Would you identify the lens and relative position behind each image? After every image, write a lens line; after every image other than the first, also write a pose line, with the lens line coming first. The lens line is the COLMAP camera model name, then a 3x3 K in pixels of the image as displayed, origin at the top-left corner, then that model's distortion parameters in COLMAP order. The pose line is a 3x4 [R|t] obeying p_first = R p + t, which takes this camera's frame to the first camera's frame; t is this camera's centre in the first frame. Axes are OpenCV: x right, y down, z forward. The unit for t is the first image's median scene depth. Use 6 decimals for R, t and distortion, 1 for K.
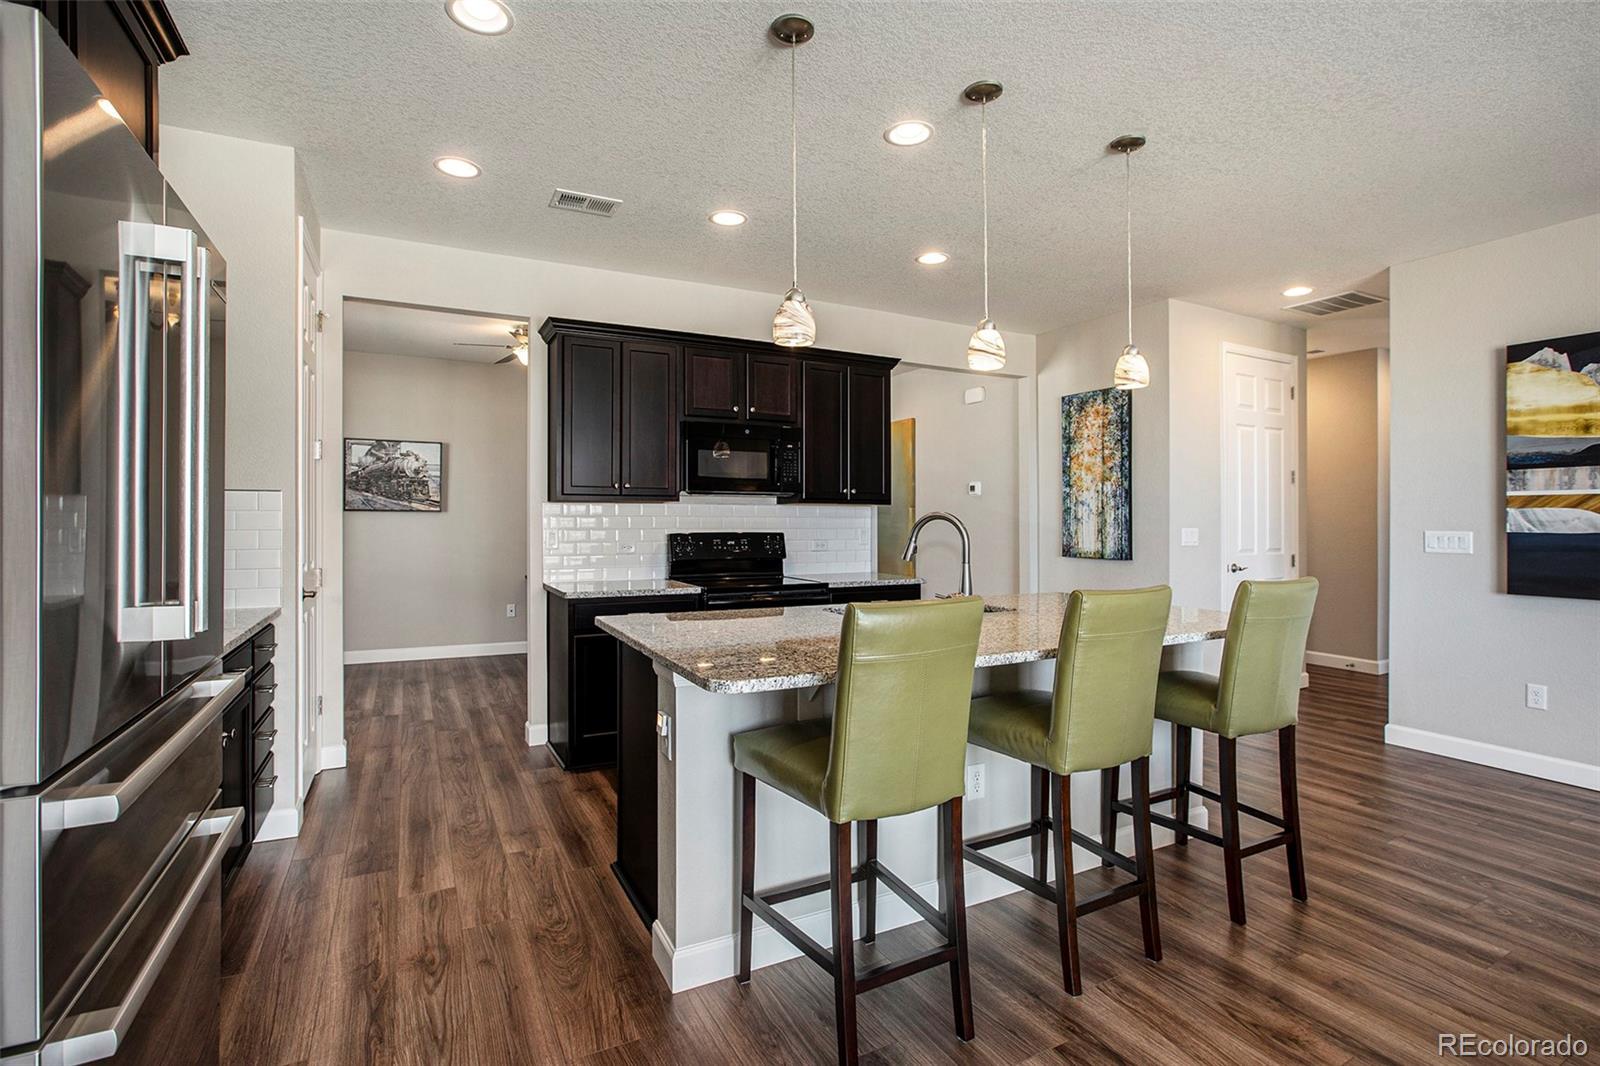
lens RADIAL K [[749.4, 0, 812.0], [0, 749.4, 525.2], [0, 0, 1]] dist [-0.032915, 0.009231]
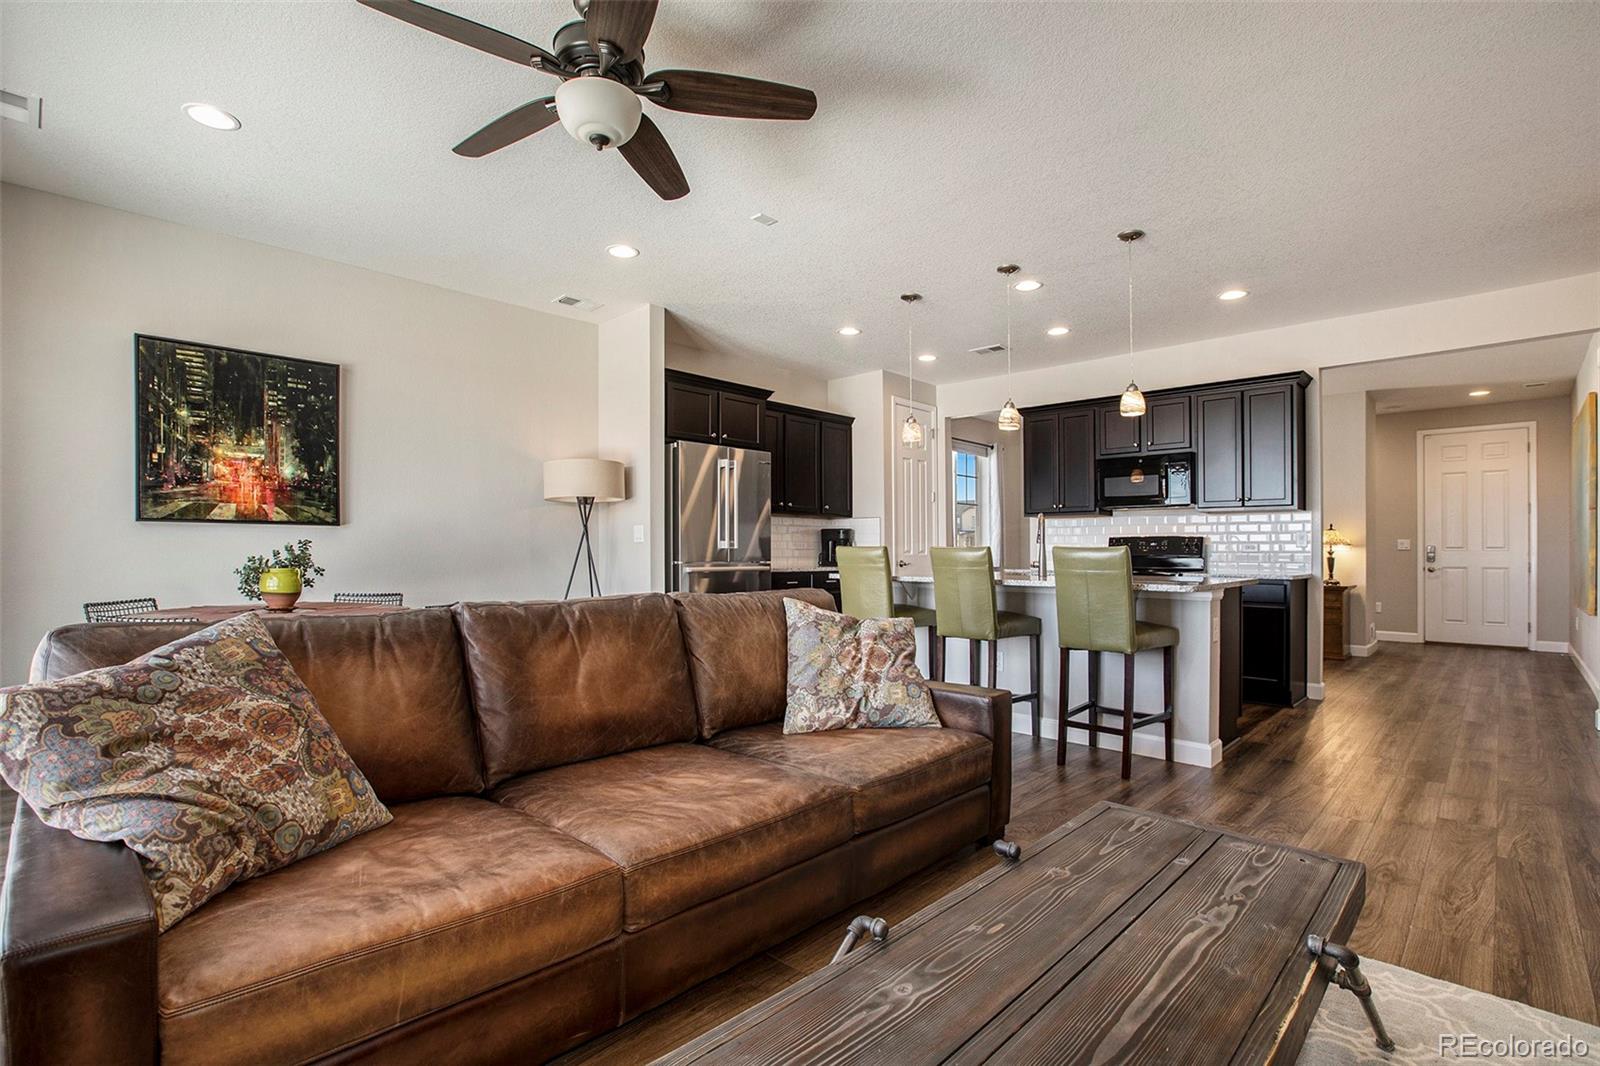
lens RADIAL K [[749.4, 0, 785.8], [0, 749.4, 553.2], [0, 0, 1]] dist [-0.032915, 0.009231]
pose [[0.306623, 0.003984, -0.951823, 0.978280], [-0.012453, 0.999922, 0.000174, 0.048225], [0.951750, 0.011800, 0.306649, 0.001088]]
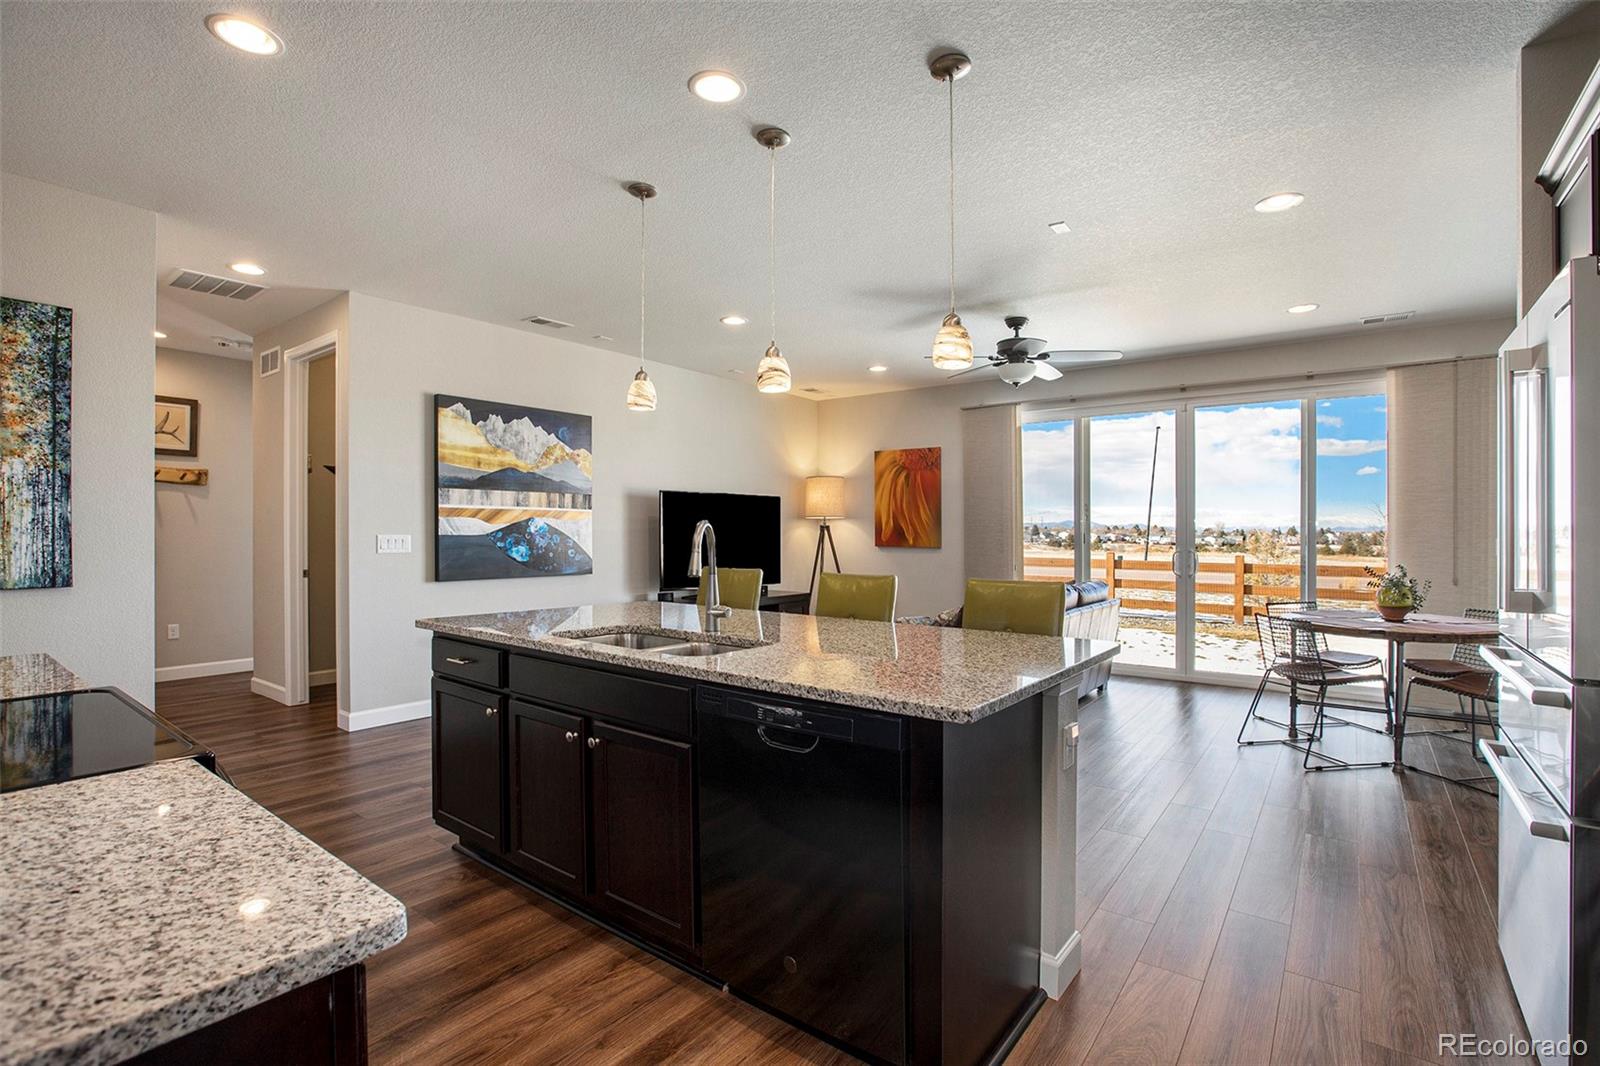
lens RADIAL K [[749.4, 0, 789.2], [0, 749.4, 518.9], [0, 0, 1]] dist [-0.032915, 0.009231]
pose [[-0.411299, 0.005958, 0.911481, -0.447926], [-0.001878, 0.999971, -0.007384, -0.009388], [-0.911498, -0.004749, -0.411276, 0.825380]]
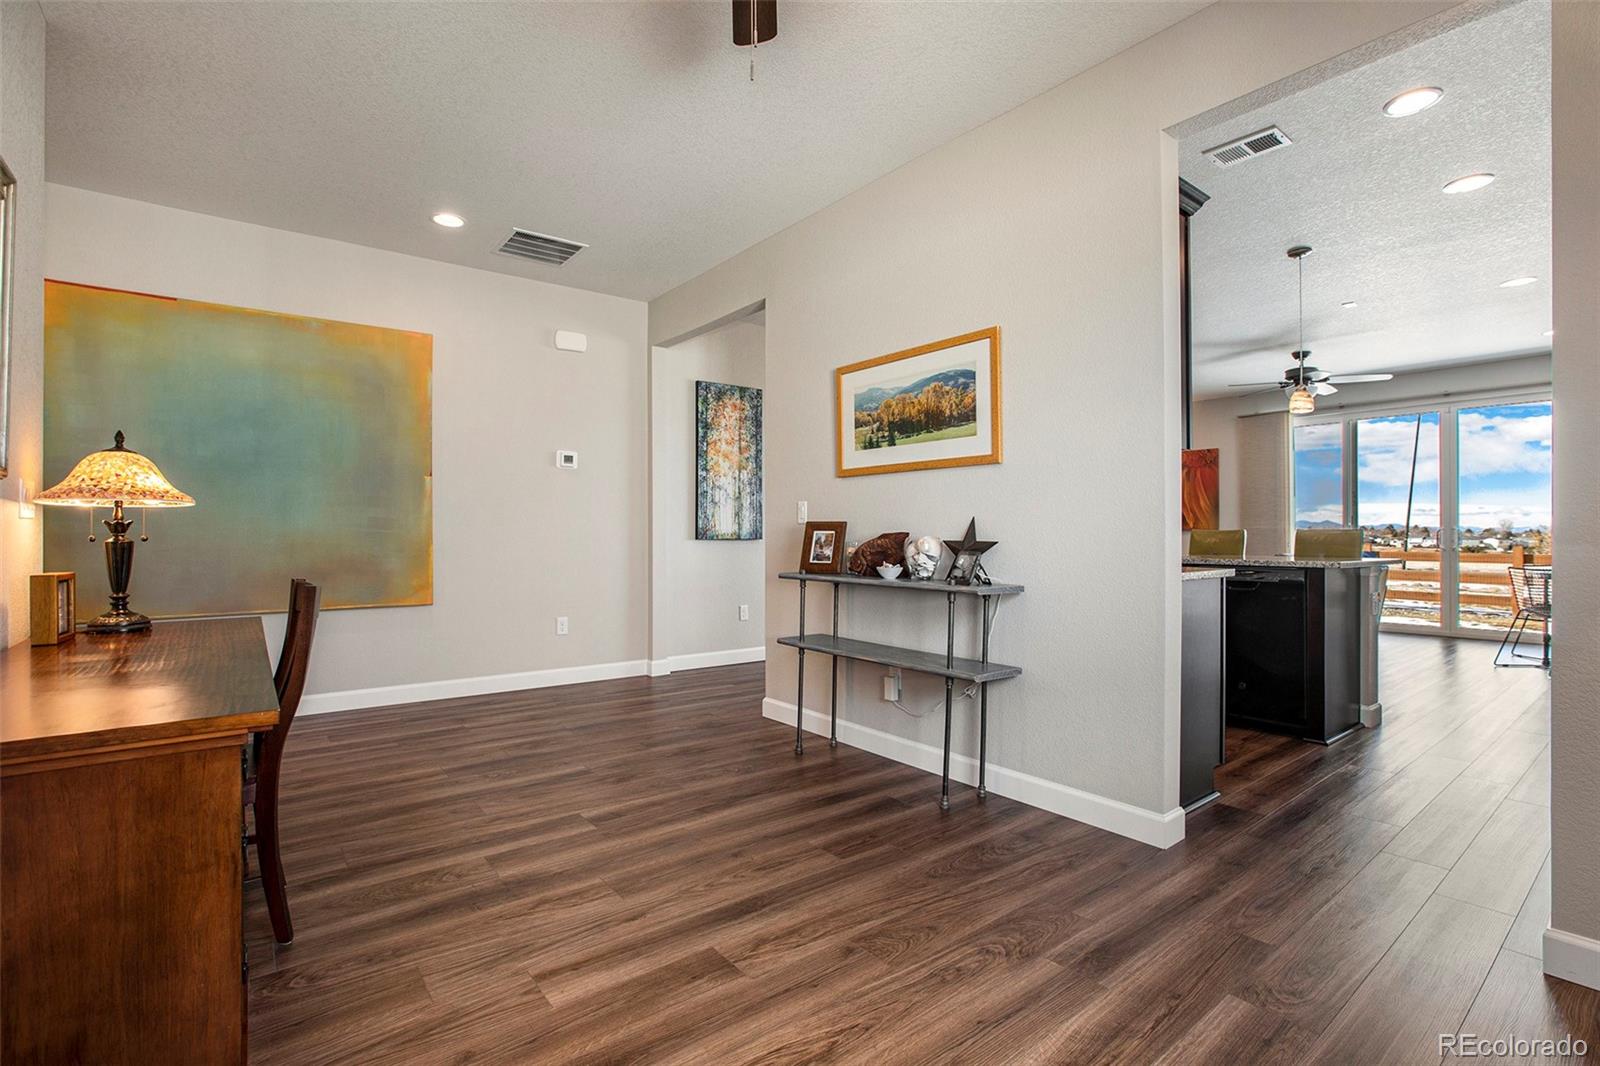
lens RADIAL K [[749.4, 0, 791.4], [0, 749.4, 527.8], [0, 0, 1]] dist [-0.032915, 0.009231]
pose [[-0.176266, -0.000654, 0.984342, -0.880759], [0.002387, 0.999997, 0.001092, 0.033195], [-0.984340, 0.002542, -0.176263, 1.364932]]
